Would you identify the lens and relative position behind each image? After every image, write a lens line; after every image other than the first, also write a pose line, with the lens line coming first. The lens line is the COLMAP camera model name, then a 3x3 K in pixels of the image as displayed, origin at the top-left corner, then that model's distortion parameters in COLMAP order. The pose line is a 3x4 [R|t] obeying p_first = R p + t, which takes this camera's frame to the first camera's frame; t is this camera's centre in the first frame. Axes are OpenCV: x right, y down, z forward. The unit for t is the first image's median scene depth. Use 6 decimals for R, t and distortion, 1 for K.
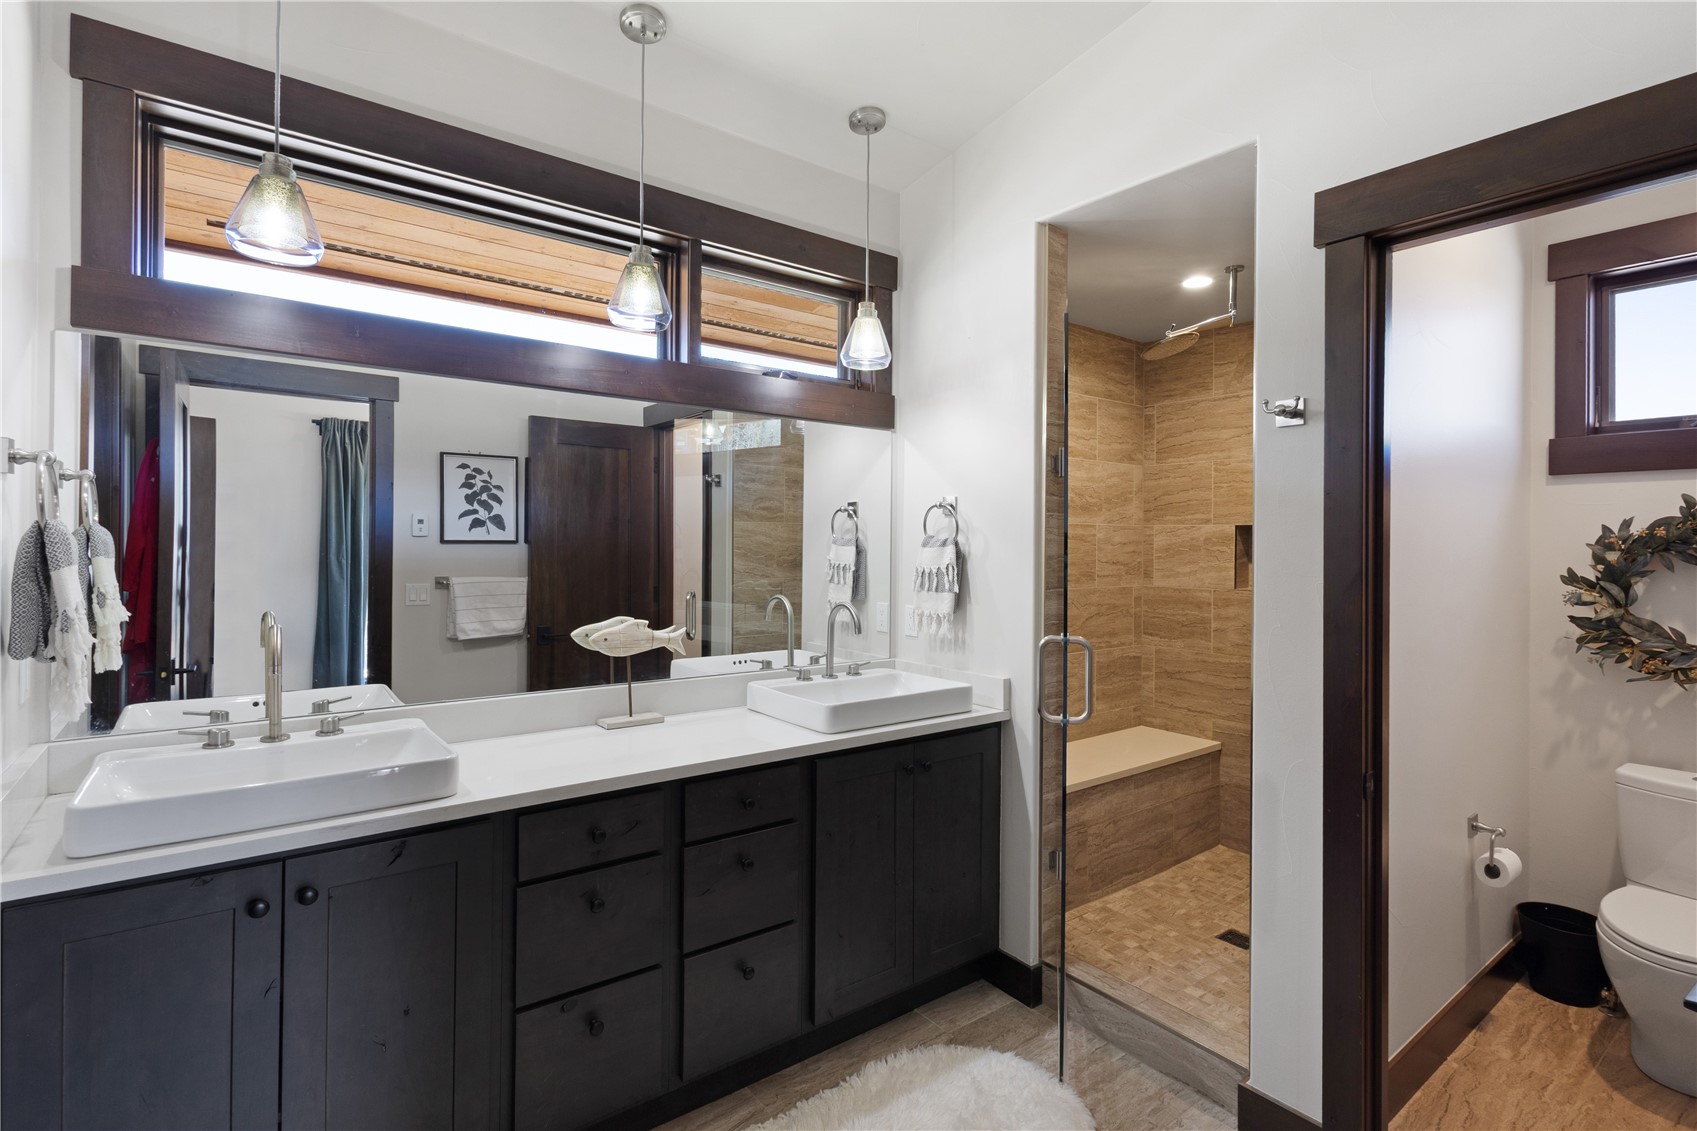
lens RADIAL K [[799.4, 0, 845.9], [0, 799.4, 555.5], [0, 0, 1]] dist [-0.002562, -0.001592]
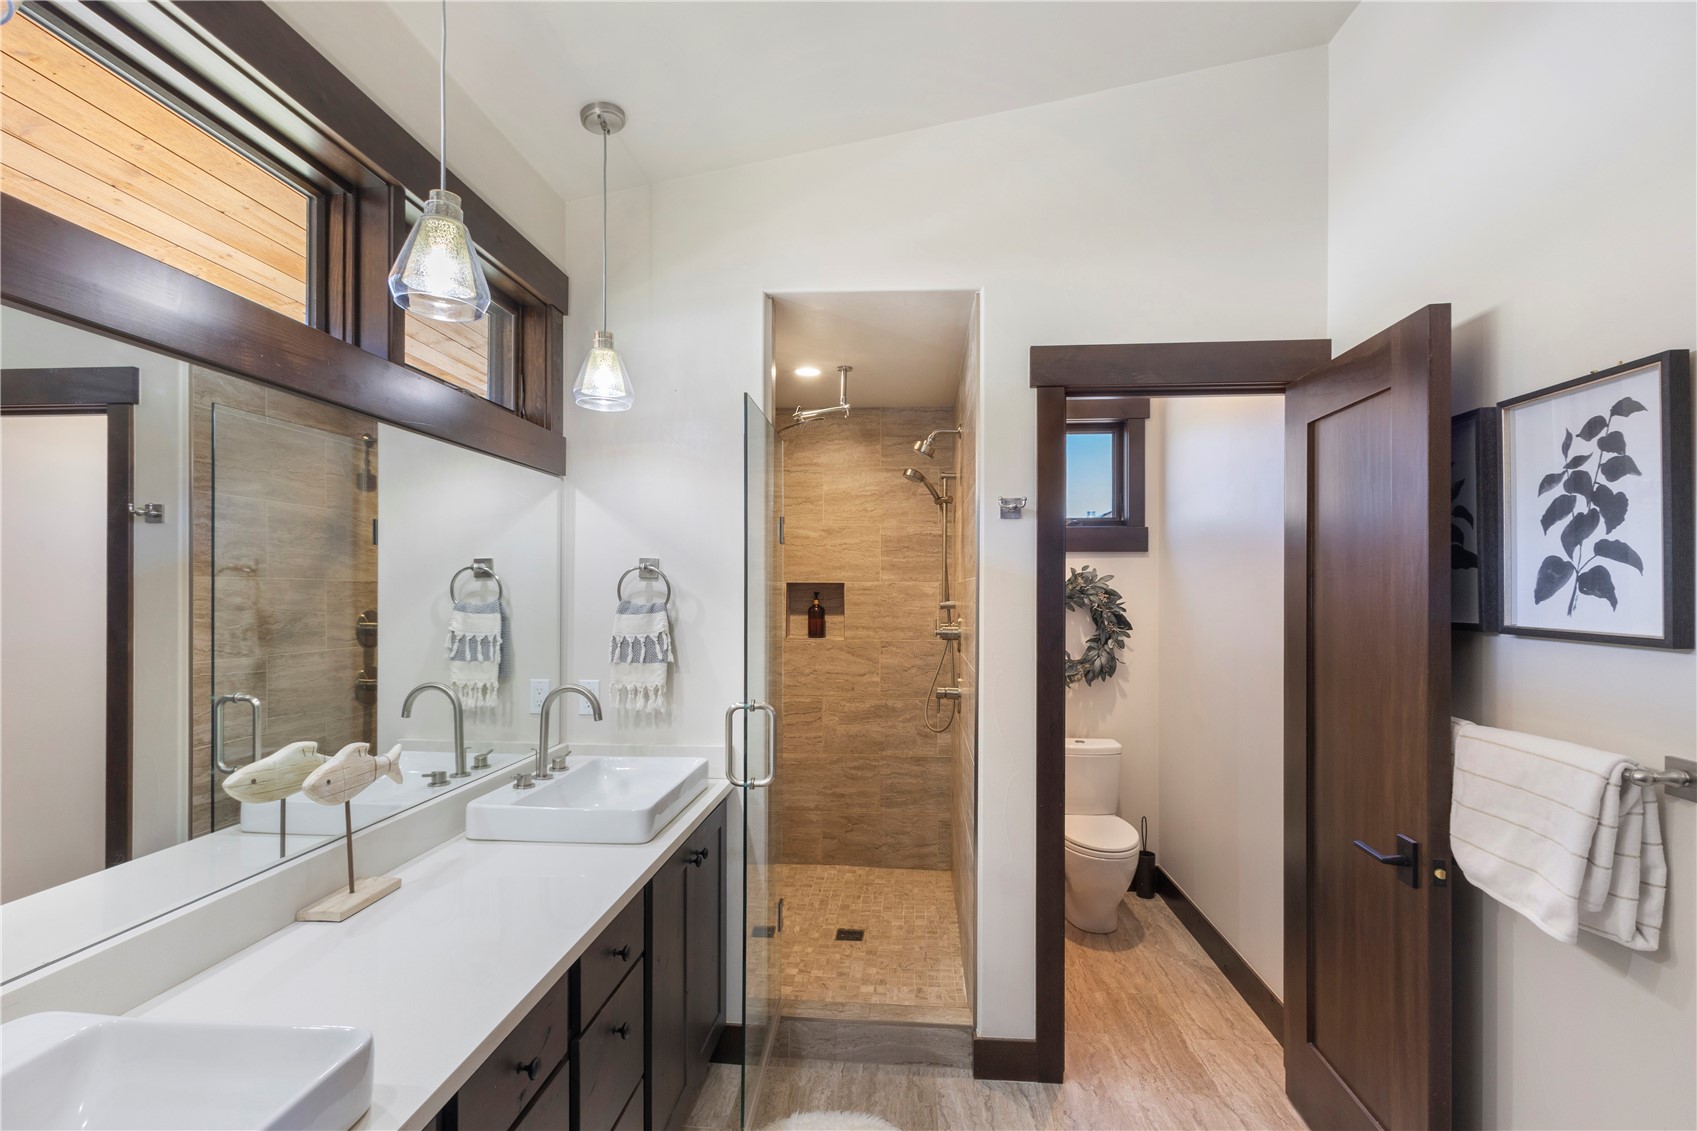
lens RADIAL K [[792.8, 0, 845.2], [0, 792.8, 596.4], [0, 0, 1]] dist [-0.000912, -0.000333]
pose [[0.672072, -0.016938, 0.740292, -0.398452], [0.016582, 0.999832, 0.007822, -0.033402], [-0.740300, 0.007019, 0.672240, 0.222710]]
